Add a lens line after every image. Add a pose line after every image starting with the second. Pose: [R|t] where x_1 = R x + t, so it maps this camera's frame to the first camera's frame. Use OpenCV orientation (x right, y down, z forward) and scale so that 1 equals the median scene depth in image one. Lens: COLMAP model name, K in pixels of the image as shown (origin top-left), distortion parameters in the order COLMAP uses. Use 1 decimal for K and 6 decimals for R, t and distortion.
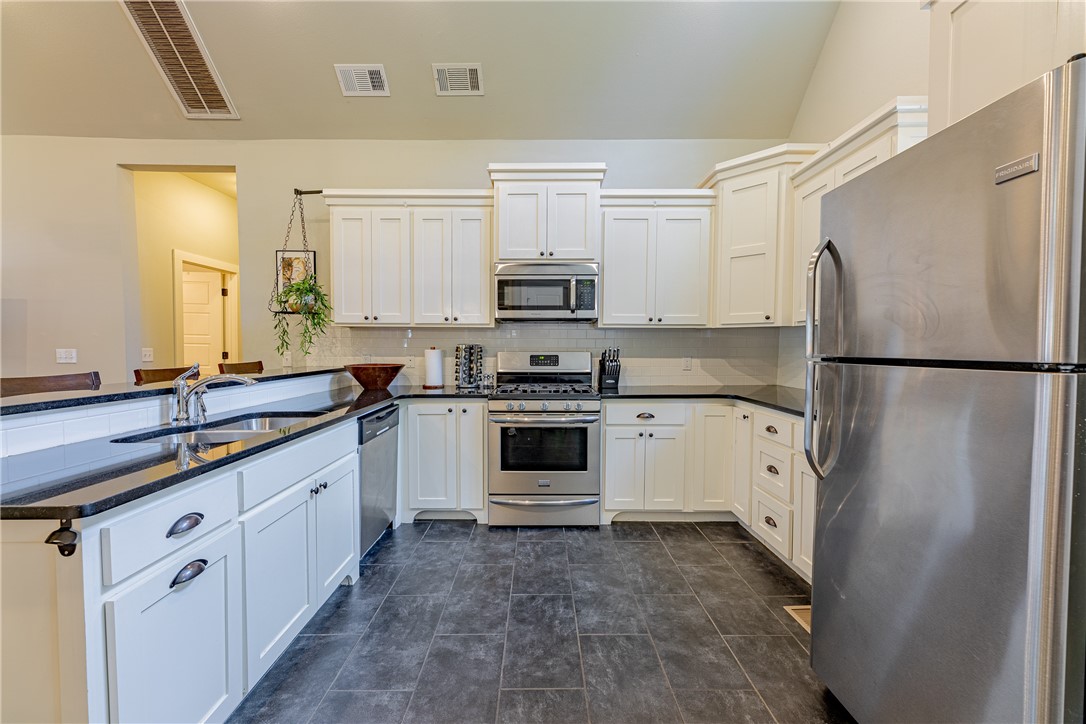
lens RADIAL K [[442.4, 0, 543.0], [0, 442.4, 362.0], [0, 0, 1]] dist [0.004599, -0.000226]
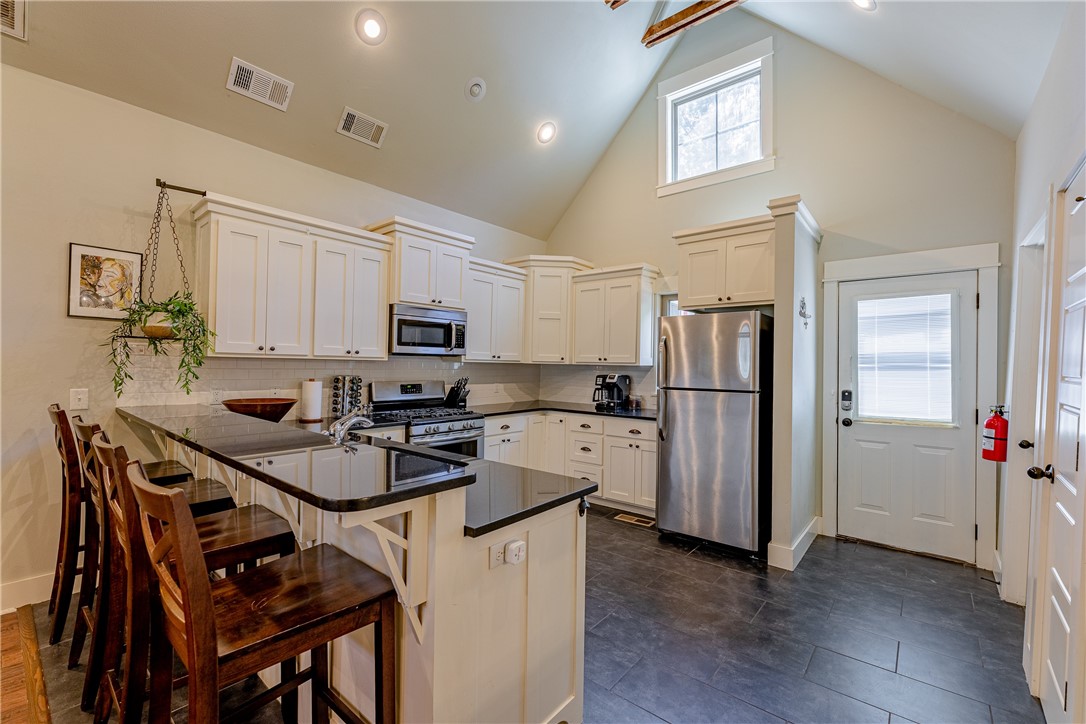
lens RADIAL K [[459.1, 0, 543.0], [0, 459.1, 362.0], [0, 0, 1]] dist [0.001486, -0.000028]
pose [[0.643169, 0.011406, 0.765639, -0.775612], [0.012710, 0.999592, -0.025568, -0.043007], [-0.765619, 0.026176, 0.642762, -0.026438]]
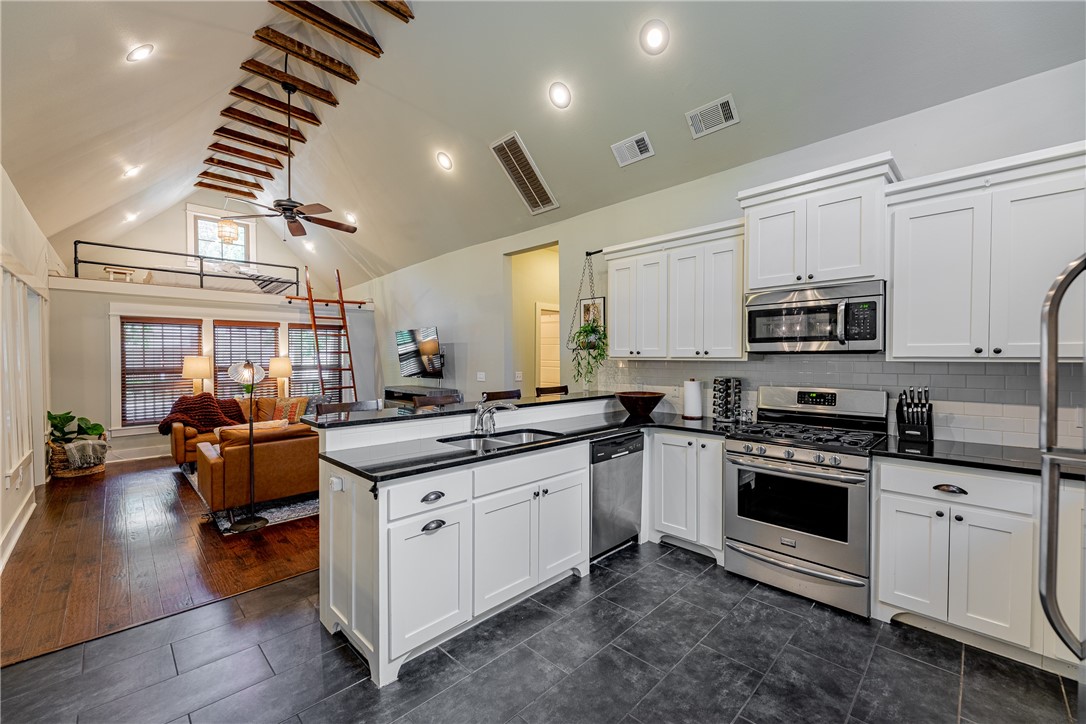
lens RADIAL K [[442.4, 0, 543.0], [0, 442.4, 362.0], [0, 0, 1]] dist [0.004599, -0.000226]
pose [[0.703851, 0.003813, -0.710337, 0.268389], [-0.023804, 0.999551, -0.018221, -0.051302], [0.709949, 0.029734, 0.703626, 0.030024]]
